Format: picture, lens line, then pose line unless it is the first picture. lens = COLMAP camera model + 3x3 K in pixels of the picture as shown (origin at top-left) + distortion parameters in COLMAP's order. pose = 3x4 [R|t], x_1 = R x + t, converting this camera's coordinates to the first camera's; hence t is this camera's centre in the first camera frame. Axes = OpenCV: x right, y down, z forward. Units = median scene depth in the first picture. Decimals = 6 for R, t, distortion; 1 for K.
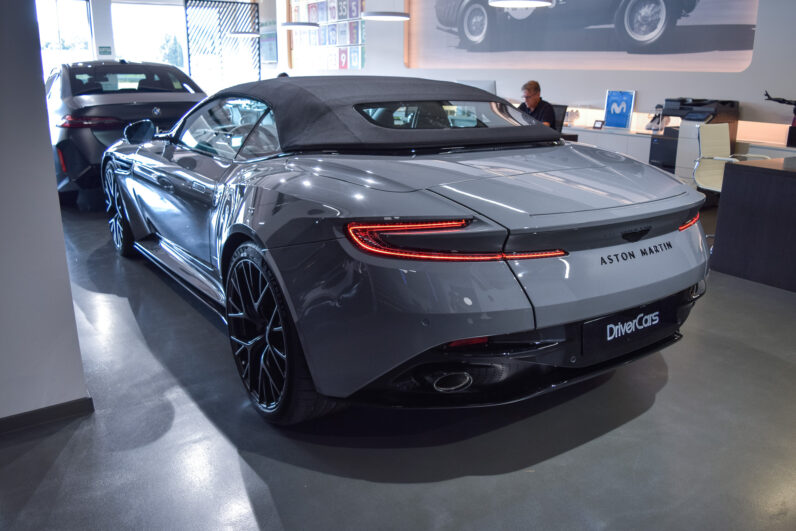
lens RADIAL K [[626.4, 0, 401.7], [0, 626.4, 266.2], [0, 0, 1]] dist [-0.079431, 0.004476]
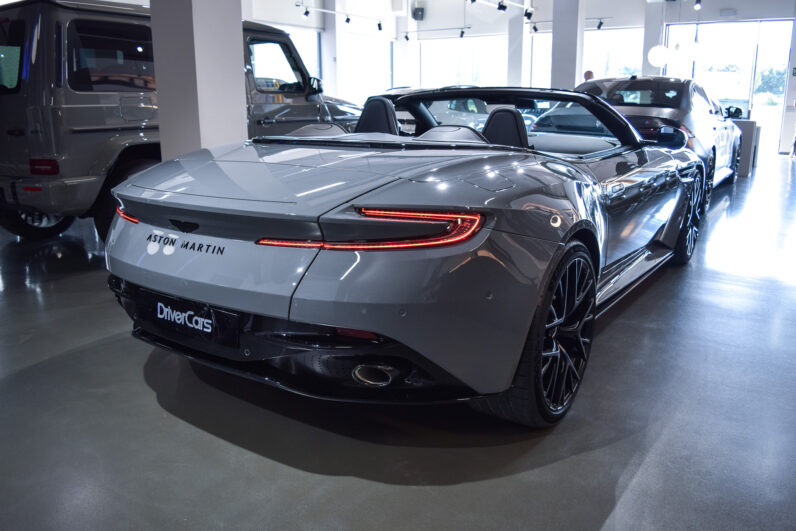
lens RADIAL K [[626.4, 0, 401.7], [0, 626.4, 266.2], [0, 0, 1]] dist [-0.079431, 0.004476]
pose [[0.370837, 0.224298, -0.901205, 1.272105], [-0.253999, 0.957893, 0.133889, -0.188007], [0.893289, 0.179254, 0.412194, 0.828783]]
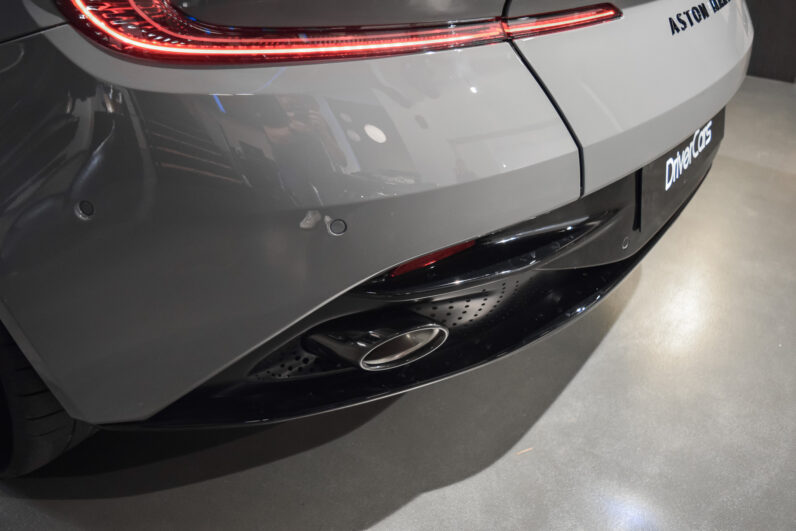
lens RADIAL K [[736.8, 0, 398.2], [0, 736.8, 263.7], [0, 0, 1]] dist [-0.070393, -0.002533]
pose [[0.935471, -0.187567, 0.299522, -0.053418], [0.108565, 0.959073, 0.261520, -0.001657], [-0.336316, -0.212127, 0.917548, 0.465457]]
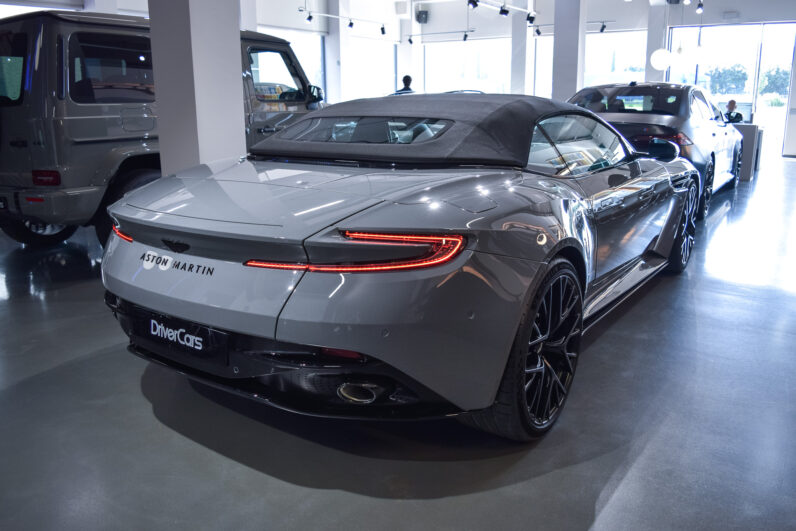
lens RADIAL K [[626.4, 0, 401.7], [0, 626.4, 266.2], [0, 0, 1]] dist [-0.079431, 0.004476]
pose [[0.361894, 0.223571, -0.905013, 1.297390], [-0.252341, 0.958066, 0.135771, -0.225290], [0.897417, 0.179237, 0.403134, 0.841978]]
